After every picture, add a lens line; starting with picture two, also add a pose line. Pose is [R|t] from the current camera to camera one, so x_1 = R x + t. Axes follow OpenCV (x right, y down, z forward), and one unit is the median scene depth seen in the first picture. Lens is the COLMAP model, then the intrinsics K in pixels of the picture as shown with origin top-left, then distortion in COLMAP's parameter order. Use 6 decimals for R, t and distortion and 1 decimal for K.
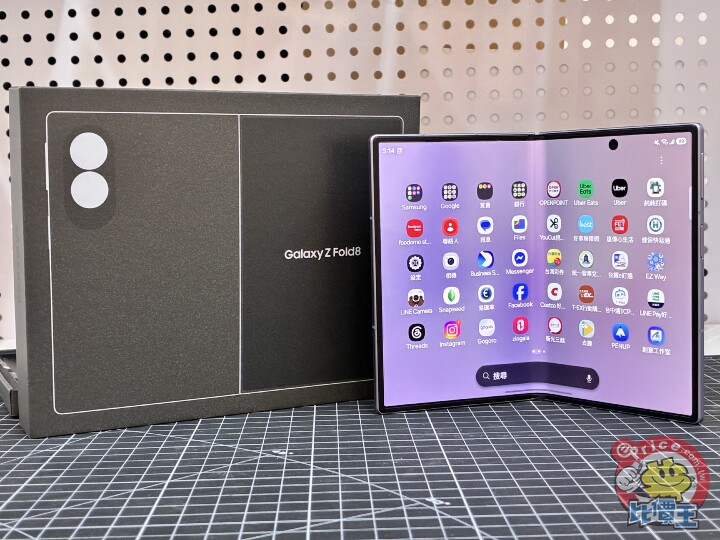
lens RADIAL K [[1132.1, 0, 359.9], [0, 1132.1, 271.6], [0, 0, 1]] dist [0.097301, 0.000000]
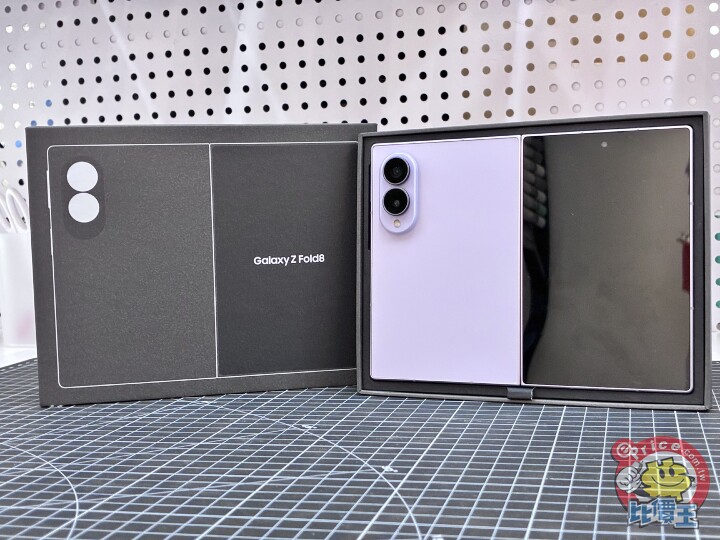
lens RADIAL K [[1132.1, 0, 360.2], [0, 1132.1, 270.0], [0, 0, 1]] dist [0.097301, 0.000000]
pose [[0.960221, 0.008006, -0.279125, 0.361789], [-0.010365, 0.999922, -0.006976, 0.001619], [0.279048, 0.009592, 0.960229, -0.097578]]
